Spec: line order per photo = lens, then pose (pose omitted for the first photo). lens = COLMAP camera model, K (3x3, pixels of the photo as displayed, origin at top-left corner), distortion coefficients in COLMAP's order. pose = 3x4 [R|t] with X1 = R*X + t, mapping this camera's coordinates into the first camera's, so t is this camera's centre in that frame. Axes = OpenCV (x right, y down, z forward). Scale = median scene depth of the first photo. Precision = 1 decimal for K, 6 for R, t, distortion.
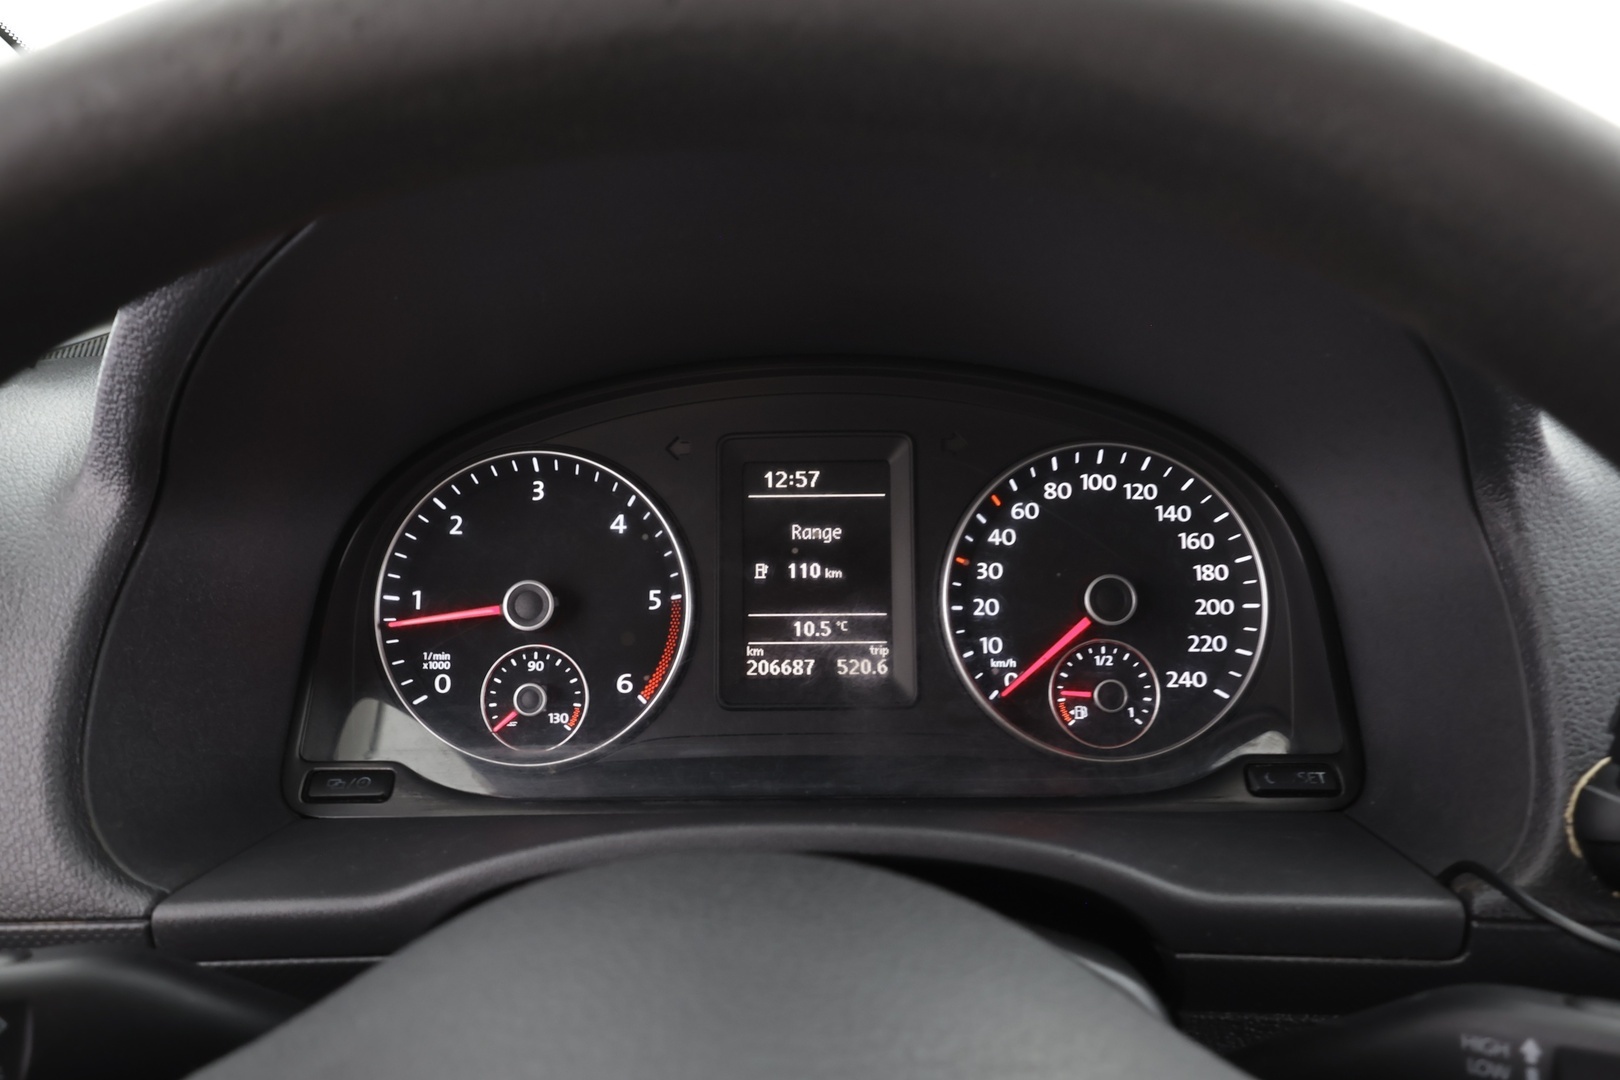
lens RADIAL K [[1197.1, 0, 804.8], [0, 1197.1, 537.9], [0, 0, 1]] dist [0.035007, 0.012136]
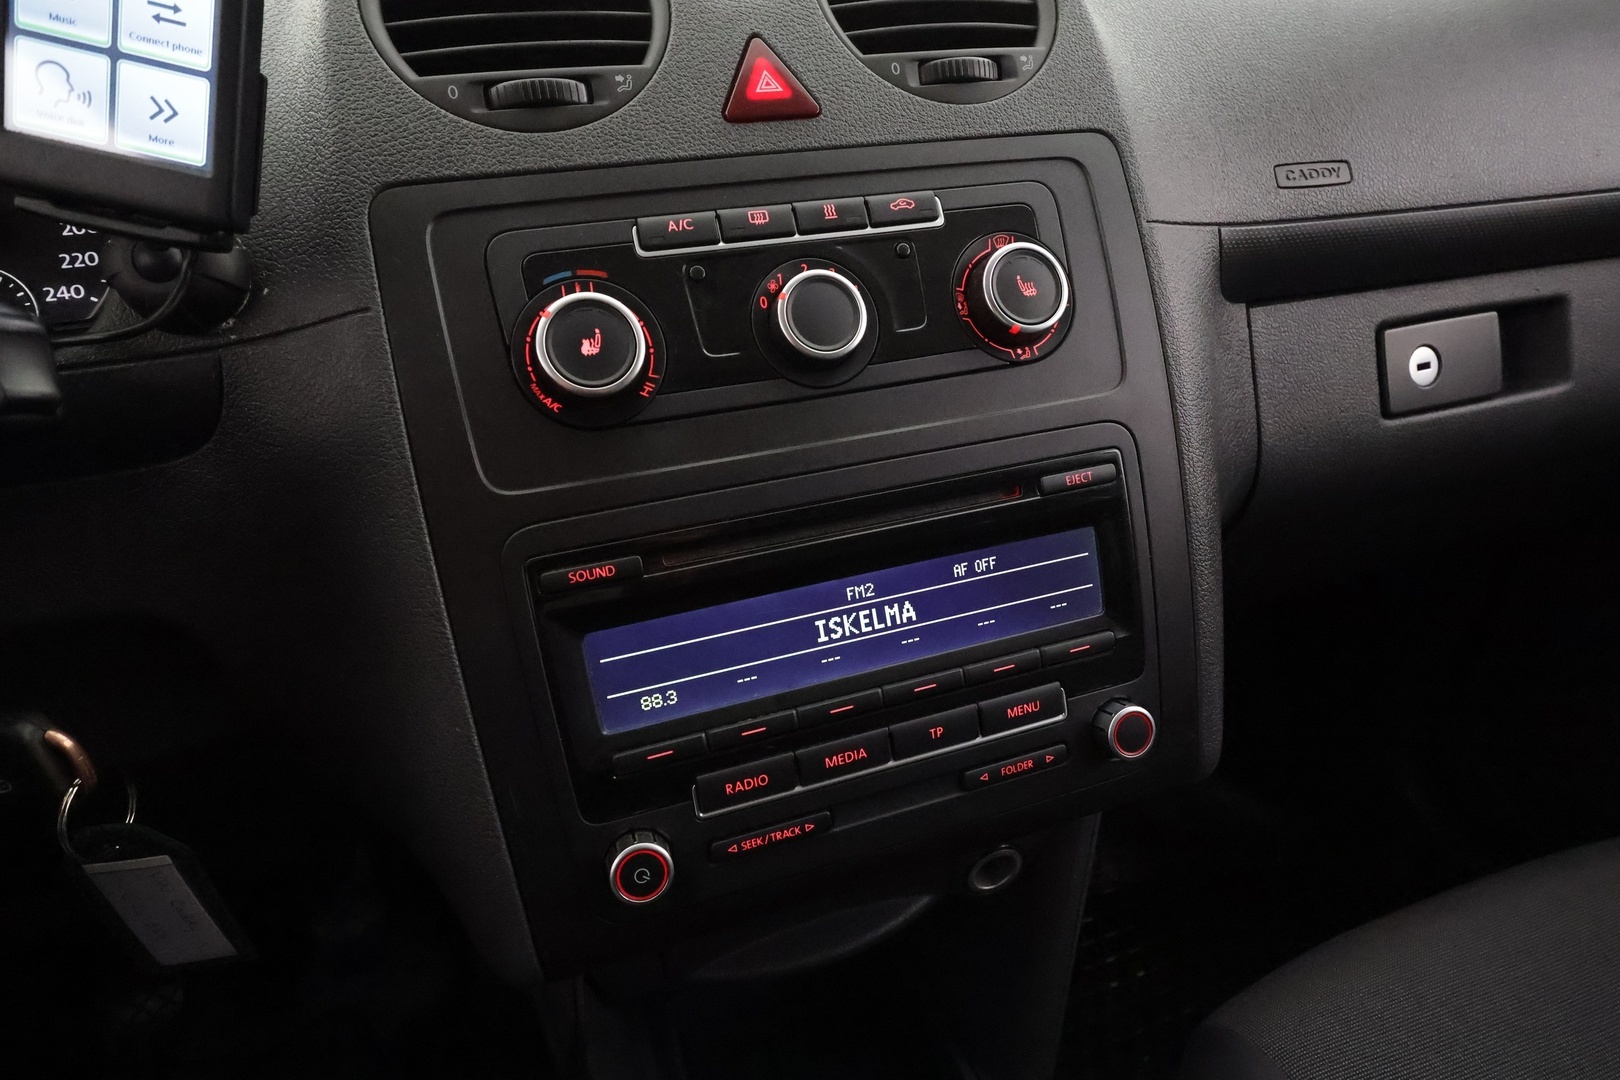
lens RADIAL K [[914.1, 0, 817.0], [0, 914.1, 540.3], [0, 0, 1]] dist [0.005970, 0.002015]
pose [[0.921057, -0.206423, 0.330217, 0.636156], [0.157257, 0.972896, 0.169542, 0.309690], [-0.356264, -0.104229, 0.928554, -0.100335]]
